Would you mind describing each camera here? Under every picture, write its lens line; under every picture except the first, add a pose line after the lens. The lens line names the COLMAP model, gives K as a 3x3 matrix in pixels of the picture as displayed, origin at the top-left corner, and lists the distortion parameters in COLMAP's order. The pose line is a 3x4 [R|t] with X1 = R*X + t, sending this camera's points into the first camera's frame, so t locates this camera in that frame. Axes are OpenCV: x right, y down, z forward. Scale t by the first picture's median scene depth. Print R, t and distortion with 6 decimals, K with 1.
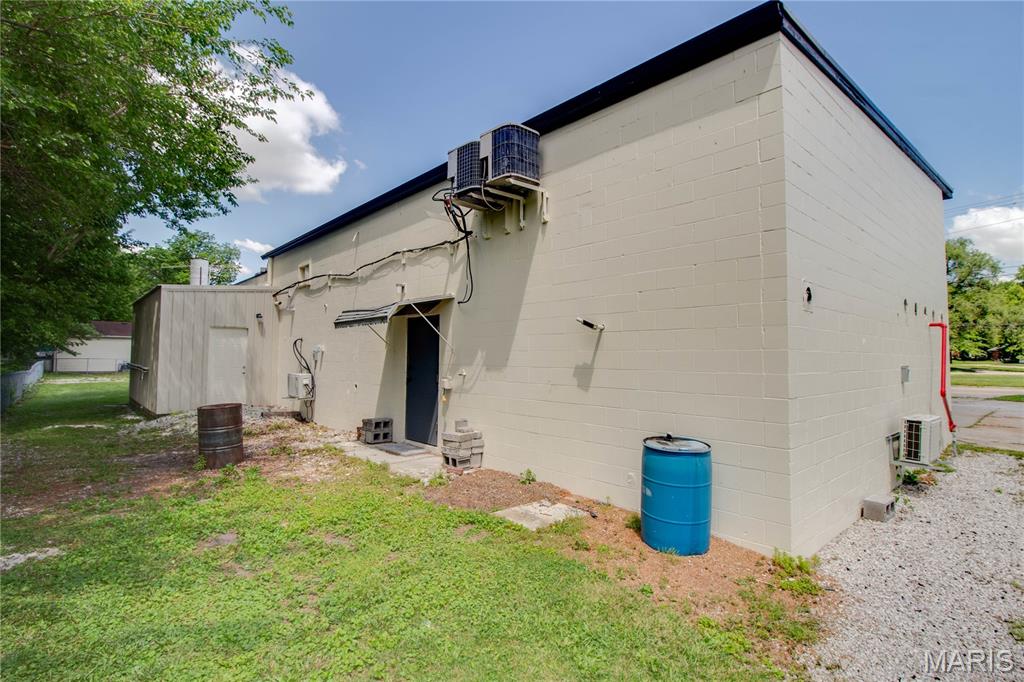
lens RADIAL K [[531.2, 0, 512.0], [0, 531.2, 341.0], [0, 0, 1]] dist [-0.003098, -0.000873]
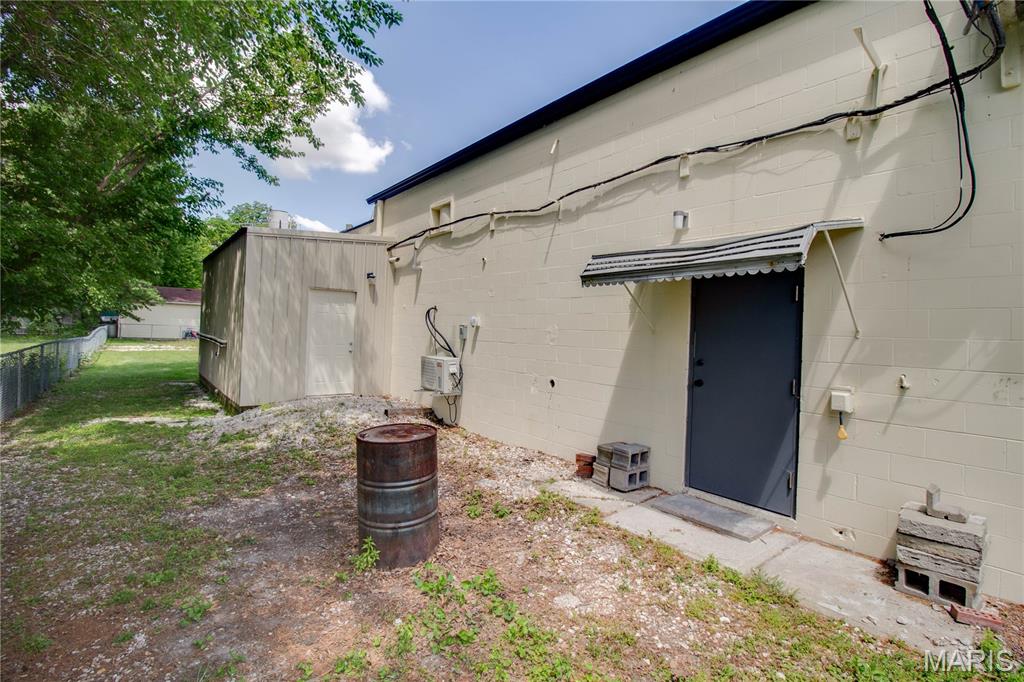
lens RADIAL K [[492.9, 0, 512.0], [0, 492.9, 341.0], [0, 0, 1]] dist [-0.000093, 0.000061]
pose [[0.998473, 0.031135, -0.045623, -0.255837], [-0.029078, 0.998561, 0.045057, 0.007836], [0.046960, -0.043661, 0.997942, 0.329519]]
